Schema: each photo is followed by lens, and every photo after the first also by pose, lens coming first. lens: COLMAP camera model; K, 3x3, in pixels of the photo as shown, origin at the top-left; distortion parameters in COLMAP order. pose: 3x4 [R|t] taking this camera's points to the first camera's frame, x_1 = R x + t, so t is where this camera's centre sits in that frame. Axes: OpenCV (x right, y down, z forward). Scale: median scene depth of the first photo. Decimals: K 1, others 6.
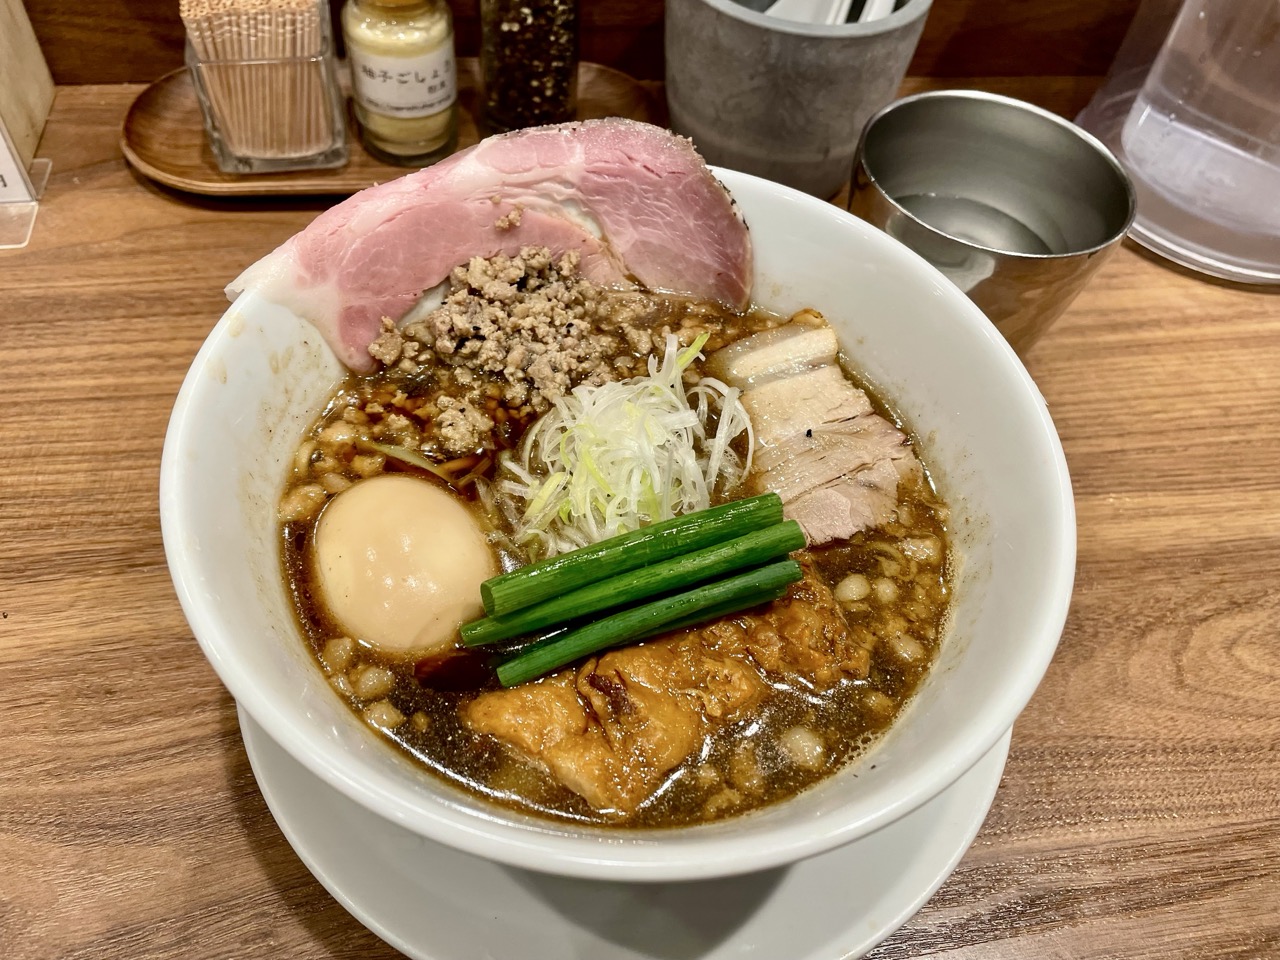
lens RADIAL K [[988.1, 0, 644.8], [0, 988.1, 471.4], [0, 0, 1]] dist [0.013147, -0.003722]
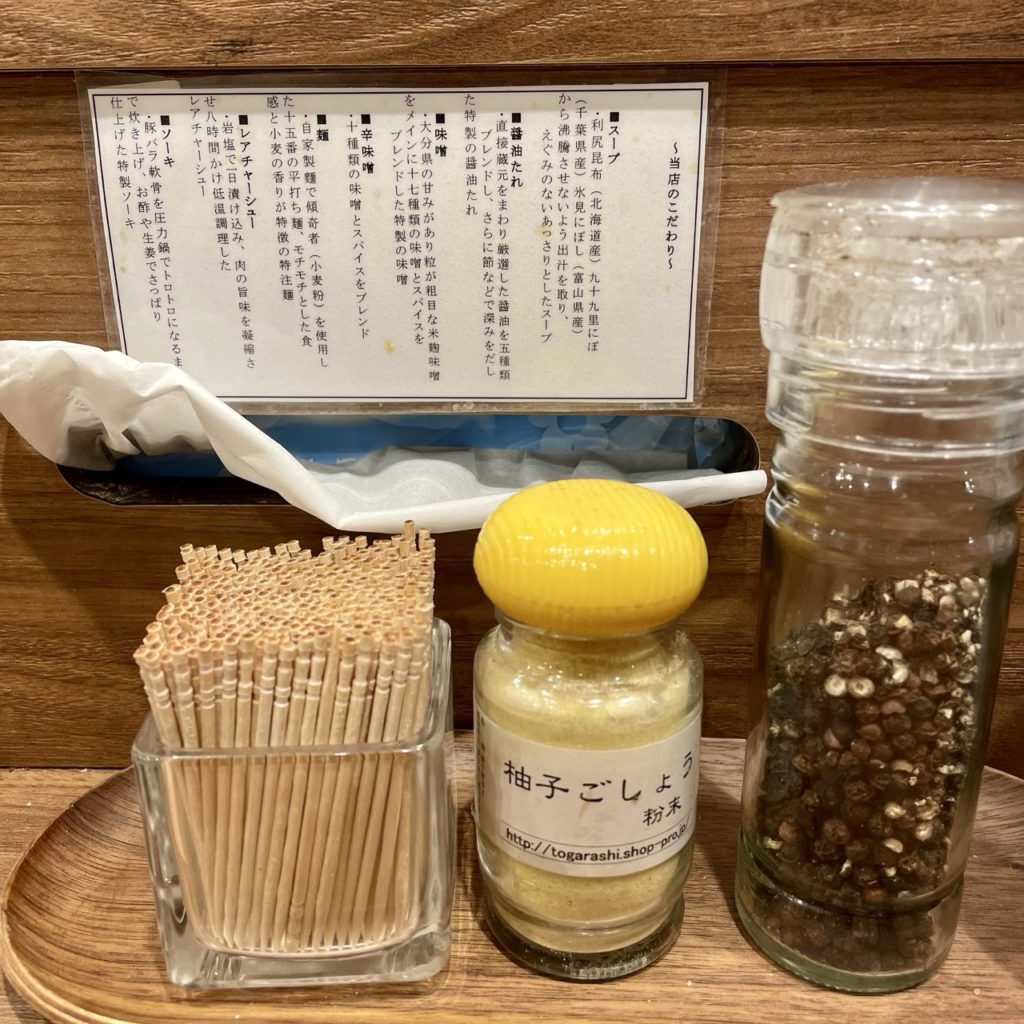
lens RADIAL K [[1061.7, 0, 485.5], [0, 1061.7, 471.0], [0, 0, 1]] dist [0.008856, 0.000000]
pose [[0.970232, -0.031500, -0.240118, -0.255232], [-0.111281, 0.822641, -0.557565, -0.364100], [0.215094, 0.567688, 0.794648, 0.792105]]
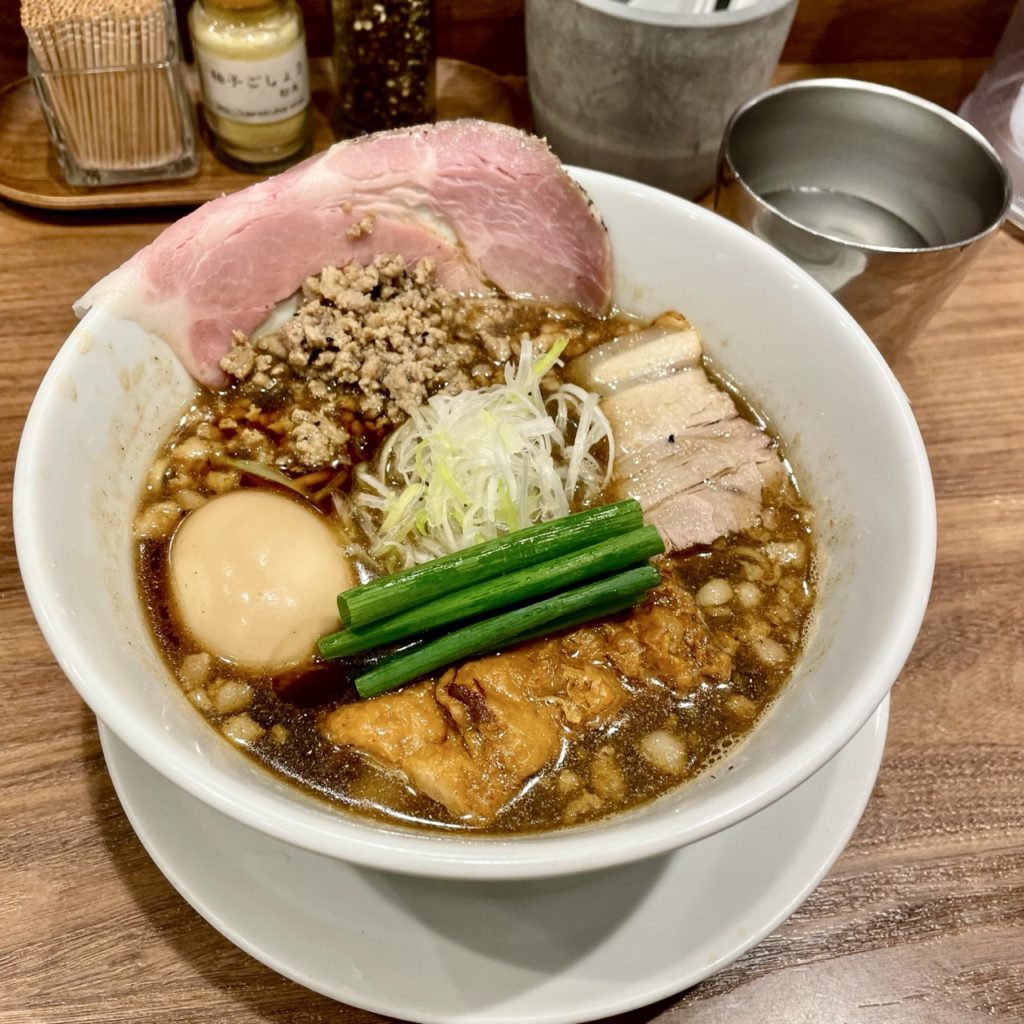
lens RADIAL K [[1061.7, 0, 520.9], [0, 1061.7, 507.1], [0, 0, 1]] dist [0.008856, 0.000000]
pose [[0.999641, -0.023720, -0.012432, 0.027453], [0.023885, 0.999626, 0.013293, 0.011527], [0.012112, -0.013586, 0.999834, -0.051499]]
